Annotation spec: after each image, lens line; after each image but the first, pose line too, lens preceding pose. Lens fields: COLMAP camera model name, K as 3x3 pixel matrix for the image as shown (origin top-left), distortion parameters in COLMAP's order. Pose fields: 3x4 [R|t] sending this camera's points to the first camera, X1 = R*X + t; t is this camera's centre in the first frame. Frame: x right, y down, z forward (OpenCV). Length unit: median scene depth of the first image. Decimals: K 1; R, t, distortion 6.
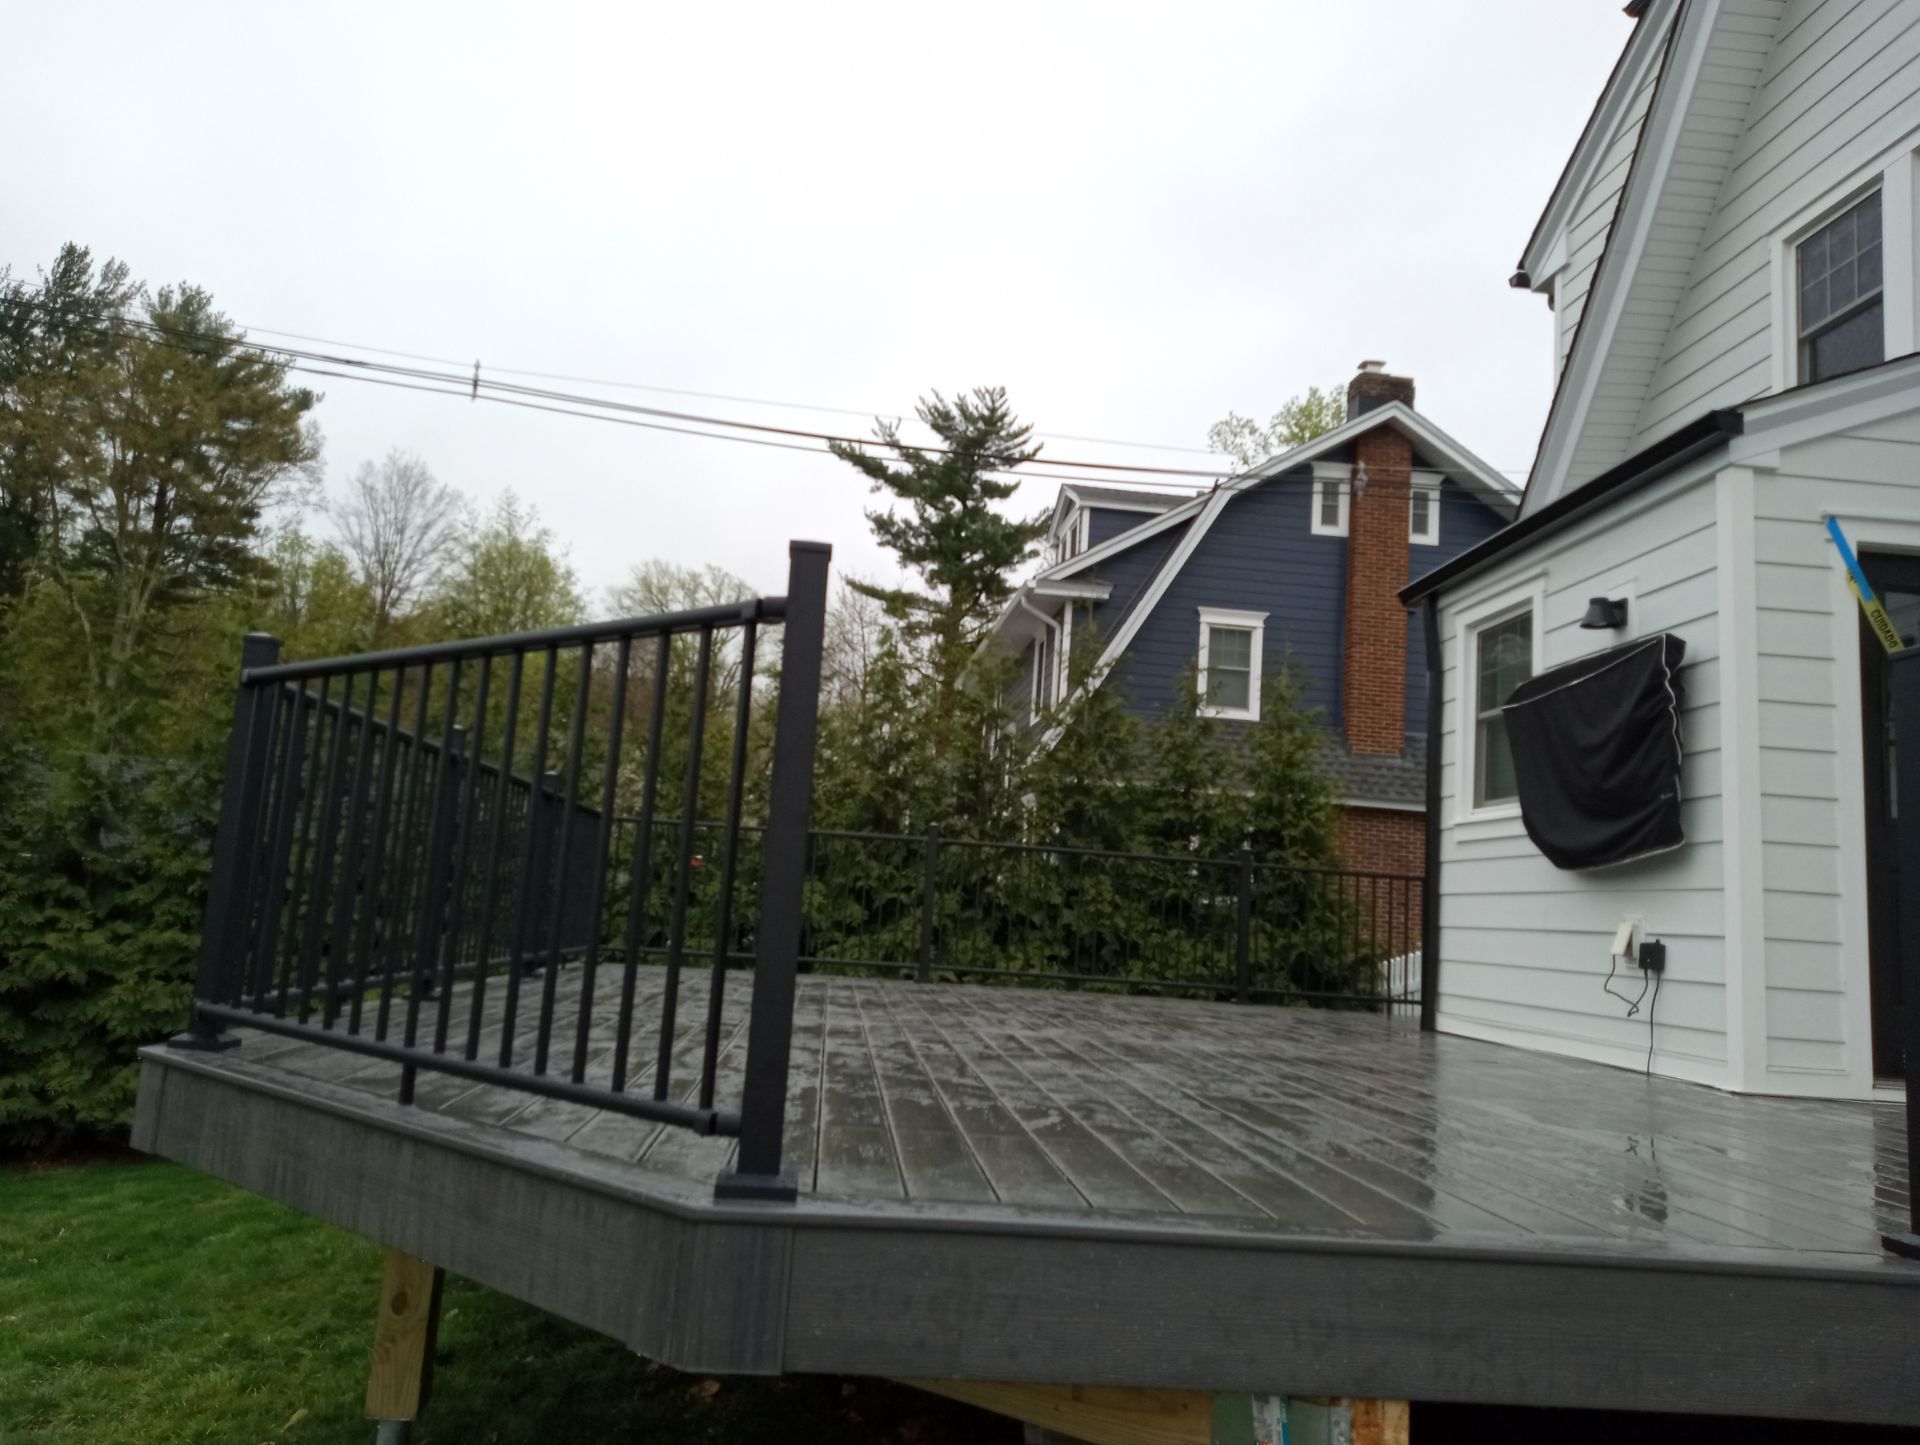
lens RADIAL K [[1405.3, 0, 951.7], [0, 1405.3, 719.7], [0, 0, 1]] dist [0.025890, -0.015670]
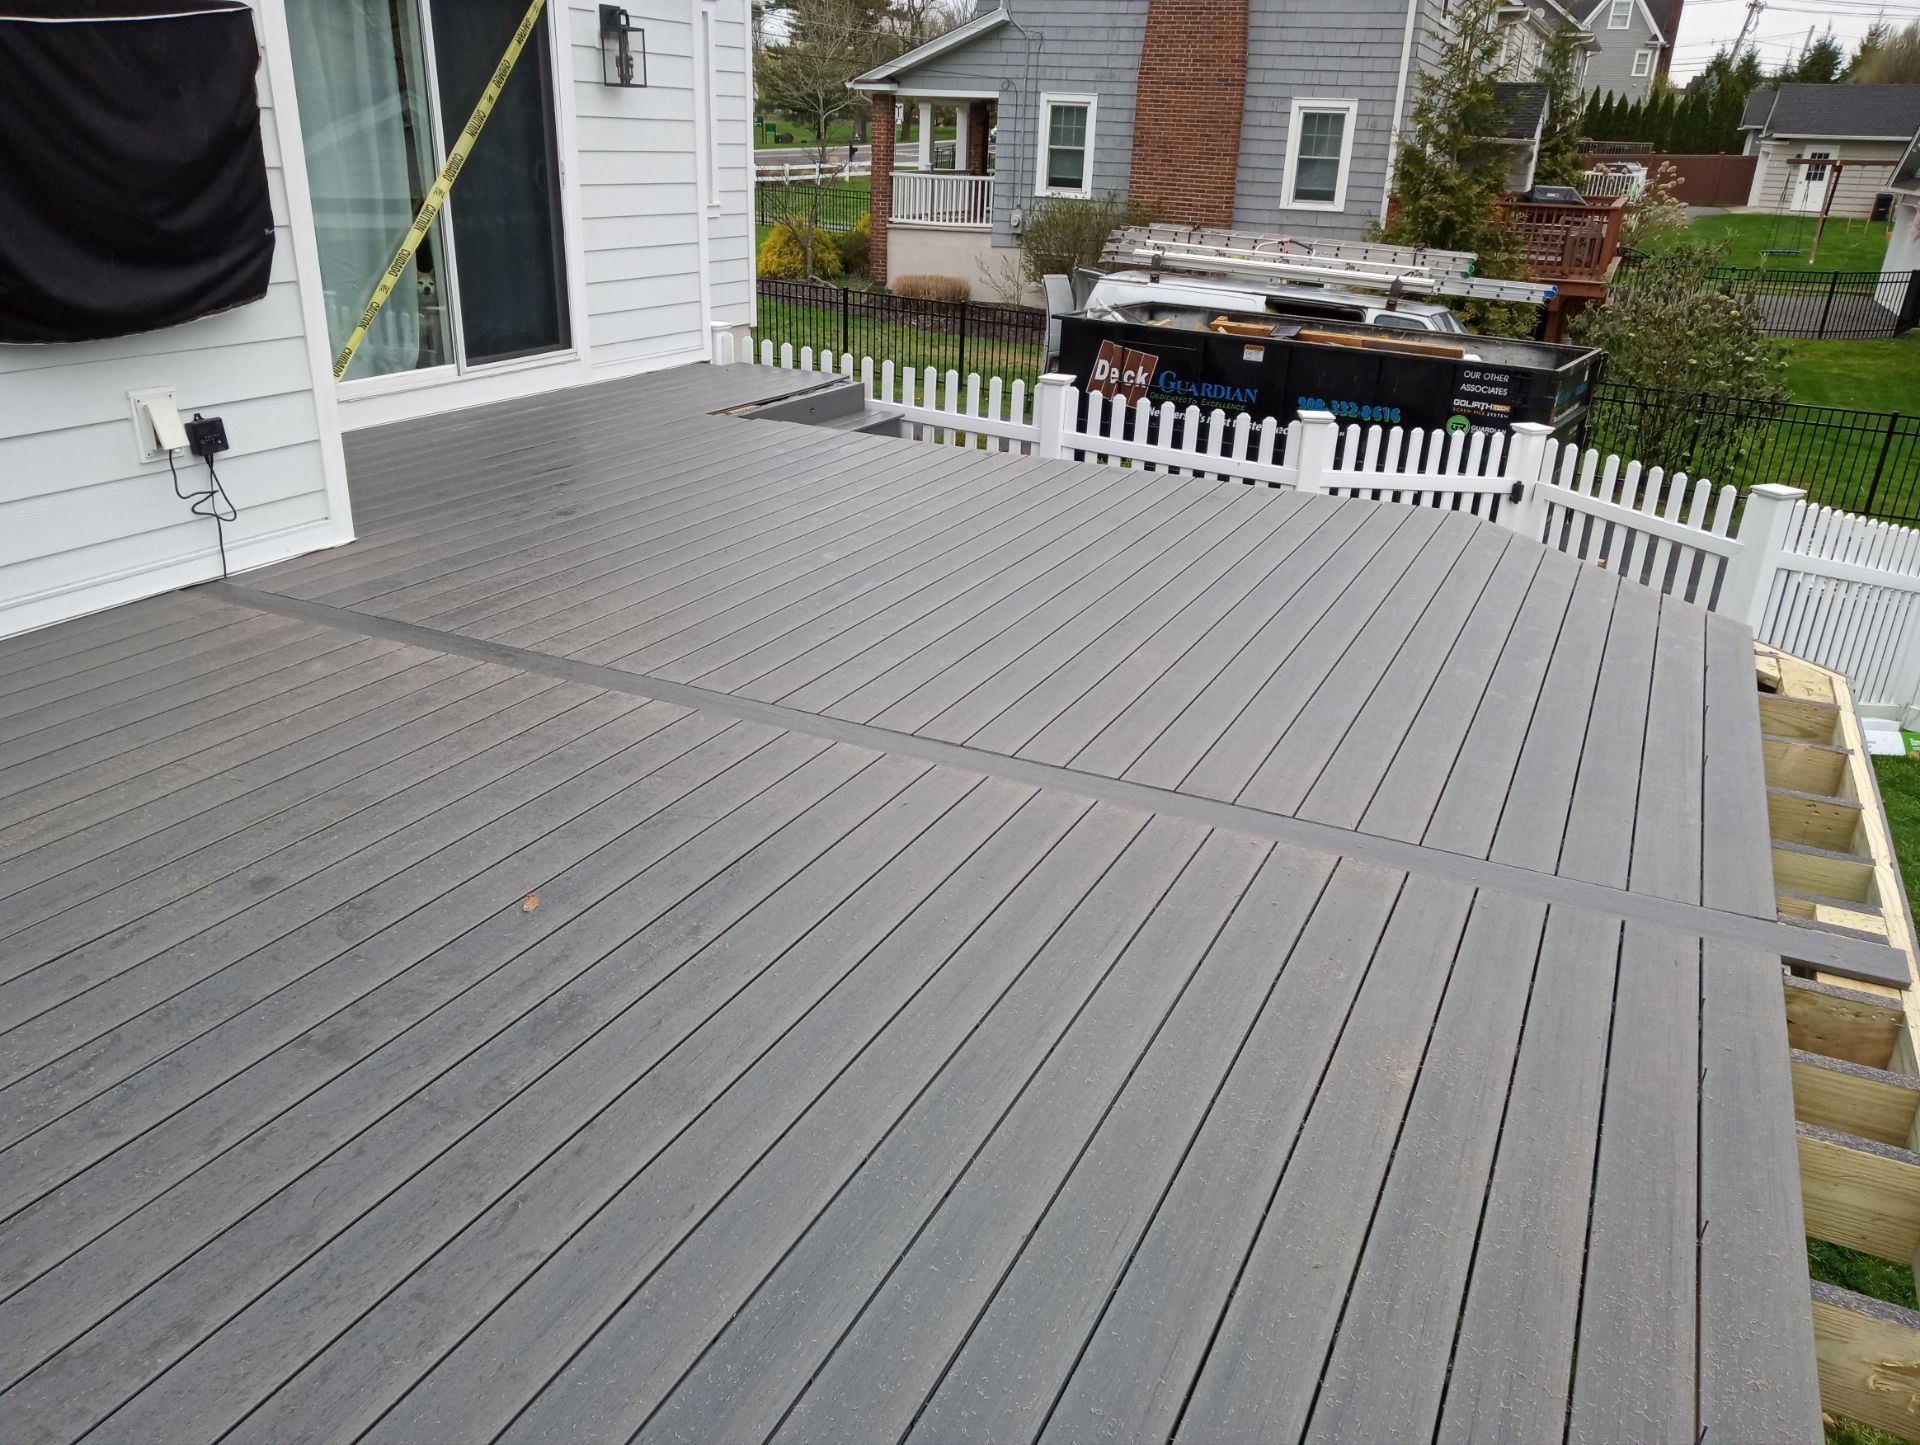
lens RADIAL K [[1405.3, 0, 957.2], [0, 1405.3, 728.7], [0, 0, 1]] dist [0.025890, -0.015670]
pose [[-0.851259, -0.294354, 0.434412, -0.108775], [-0.167510, 0.936971, 0.306637, 0.002685], [-0.497291, 0.188259, -0.846912, 0.632173]]
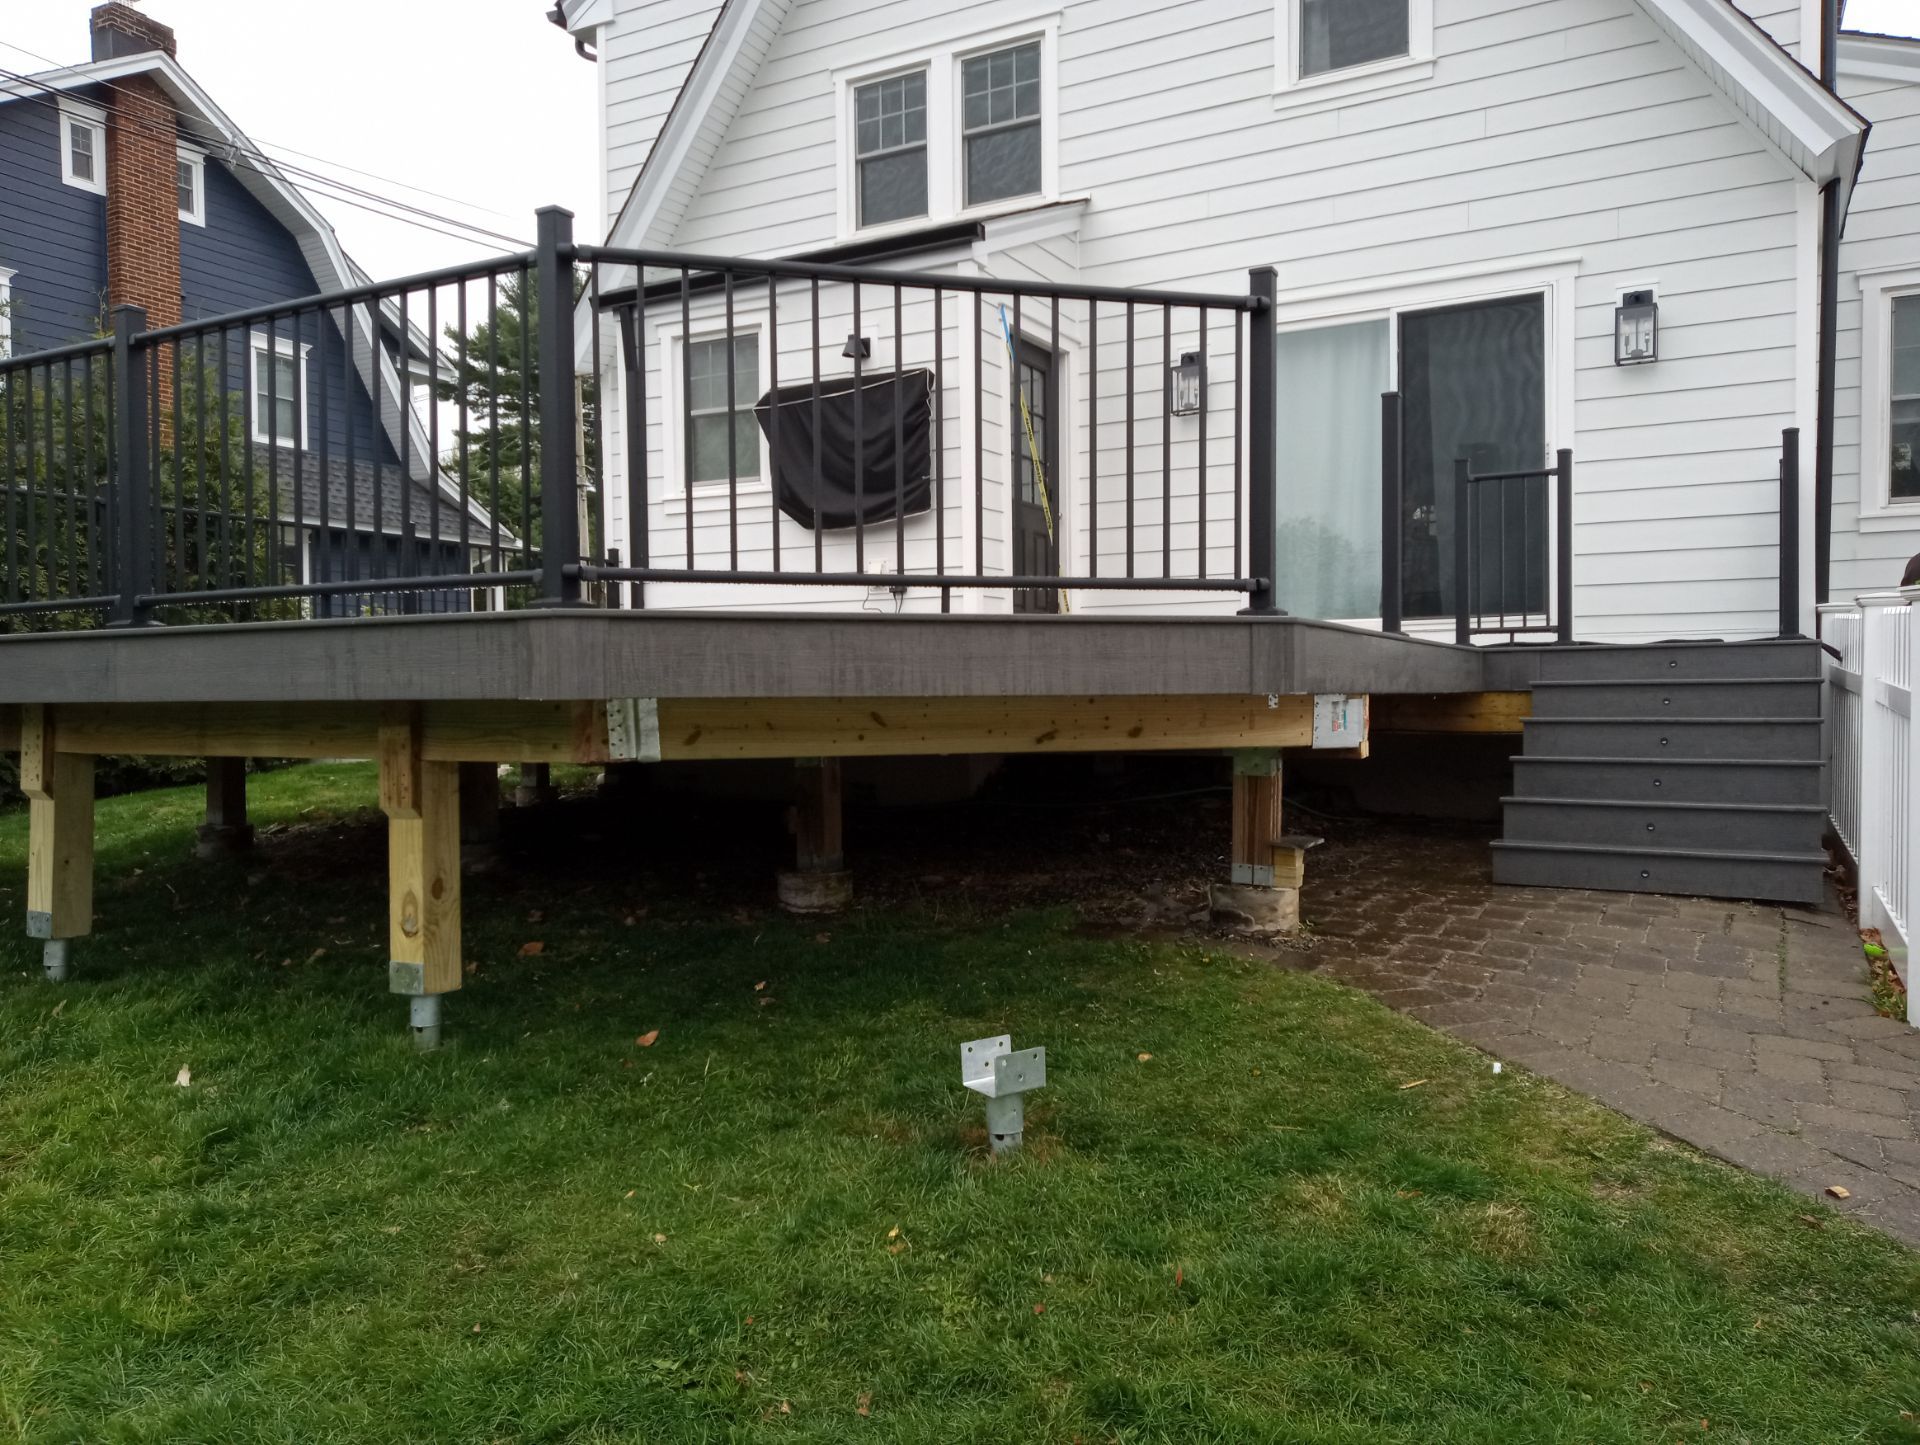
lens RADIAL K [[1405.3, 0, 952.4], [0, 1405.3, 720.9], [0, 0, 1]] dist [0.025890, -0.015670]
pose [[0.549364, -0.090255, 0.830694, -0.314228], [-0.071221, 0.985474, 0.154172, 0.032019], [-0.832542, -0.143859, 0.534956, 0.050692]]
